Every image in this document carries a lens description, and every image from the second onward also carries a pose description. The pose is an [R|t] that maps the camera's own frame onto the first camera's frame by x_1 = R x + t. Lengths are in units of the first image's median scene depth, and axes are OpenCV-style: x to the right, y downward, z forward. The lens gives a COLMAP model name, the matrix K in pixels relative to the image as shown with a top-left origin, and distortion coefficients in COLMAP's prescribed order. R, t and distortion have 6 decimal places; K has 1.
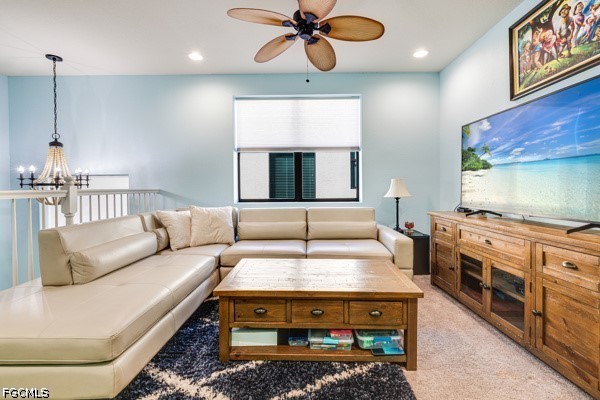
lens RADIAL K [[260.9, 0, 306.7], [0, 260.9, 189.4], [0, 0, 1]] dist [-0.000176, 0.000094]
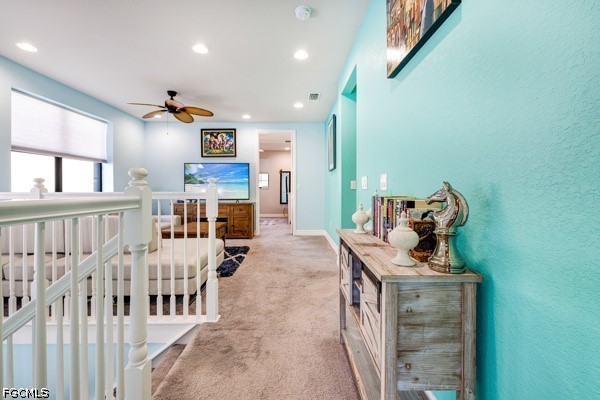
lens RADIAL K [[260.9, 0, 296.8], [0, 260.9, 189.7], [0, 0, 1]] dist [-0.000176, 0.000094]
pose [[-0.012838, 0.007315, 0.999891, -1.933978], [0.010721, 0.999917, -0.007178, 0.009548], [-0.999860, 0.010628, -0.012915, 0.101333]]
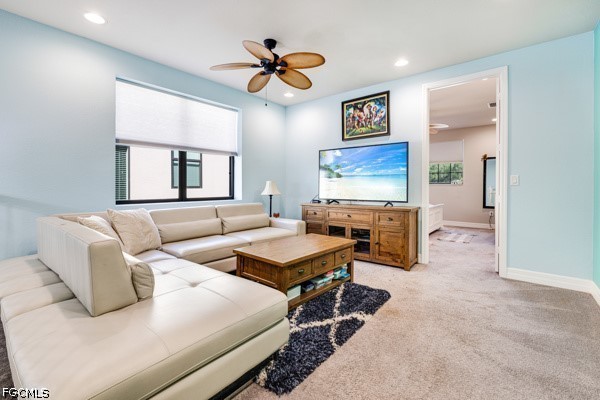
lens RADIAL K [[260.9, 0, 304.7], [0, 260.9, 188.7], [0, 0, 1]] dist [-0.000176, 0.000094]
pose [[0.629046, 0.000173, 0.777368, -0.898108], [0.002754, 0.999993, -0.002450, 0.004060], [-0.777363, 0.003682, 0.629041, 0.040077]]
